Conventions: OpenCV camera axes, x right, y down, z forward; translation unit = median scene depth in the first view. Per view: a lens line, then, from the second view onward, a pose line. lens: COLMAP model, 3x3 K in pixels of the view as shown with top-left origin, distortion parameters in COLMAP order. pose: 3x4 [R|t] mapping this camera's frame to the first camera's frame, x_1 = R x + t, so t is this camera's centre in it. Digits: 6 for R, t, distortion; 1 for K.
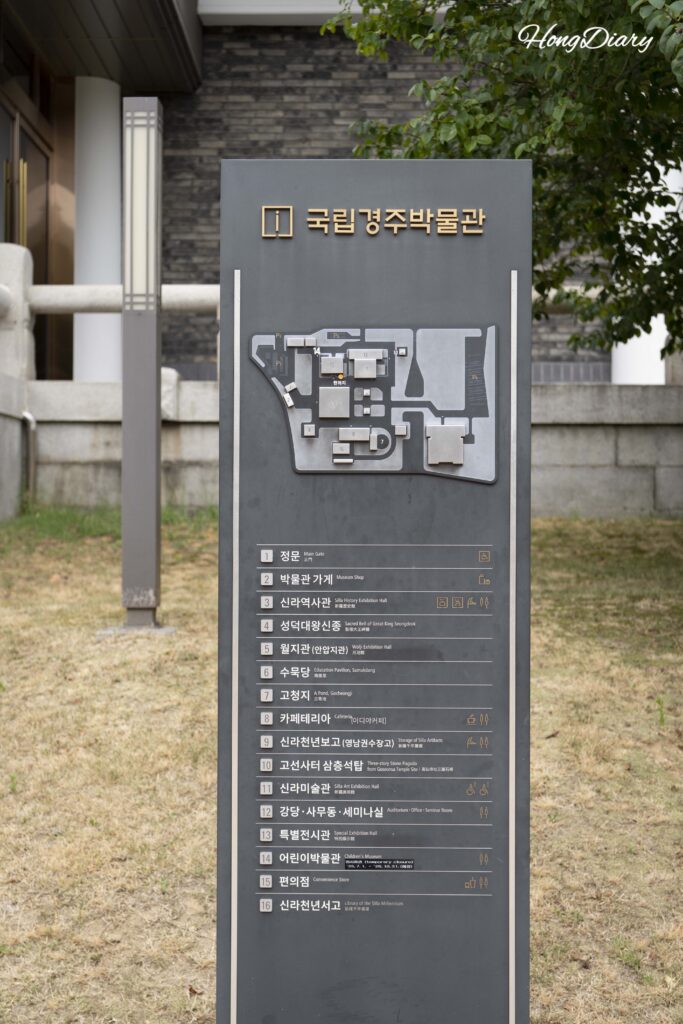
lens RADIAL K [[1553.9, 0, 341.7], [0, 1553.9, 511.9], [0, 0, 1]] dist [-0.011286, 0.000000]
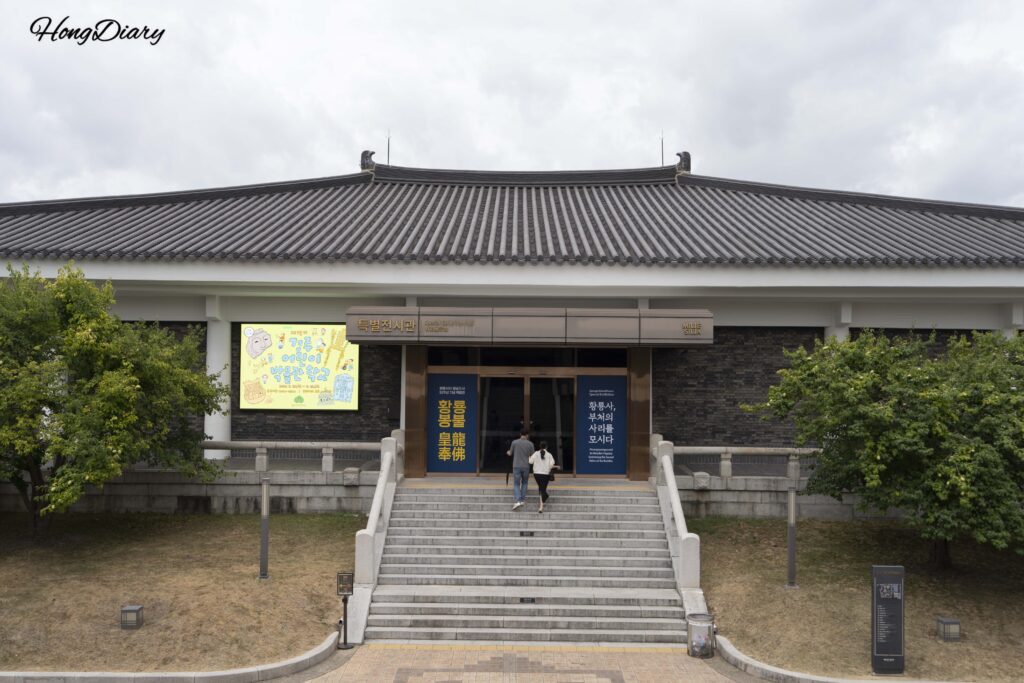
lens RADIAL K [[1090.9, 0, 511.7], [0, 1090.9, 341.8], [0, 0, 1]] dist [0.008223, 0.000000]
pose [[0.999967, 0.006381, 0.005037, -0.410988], [-0.006350, 0.999960, -0.006273, -0.270554], [-0.005077, 0.006241, 0.999968, -1.013866]]
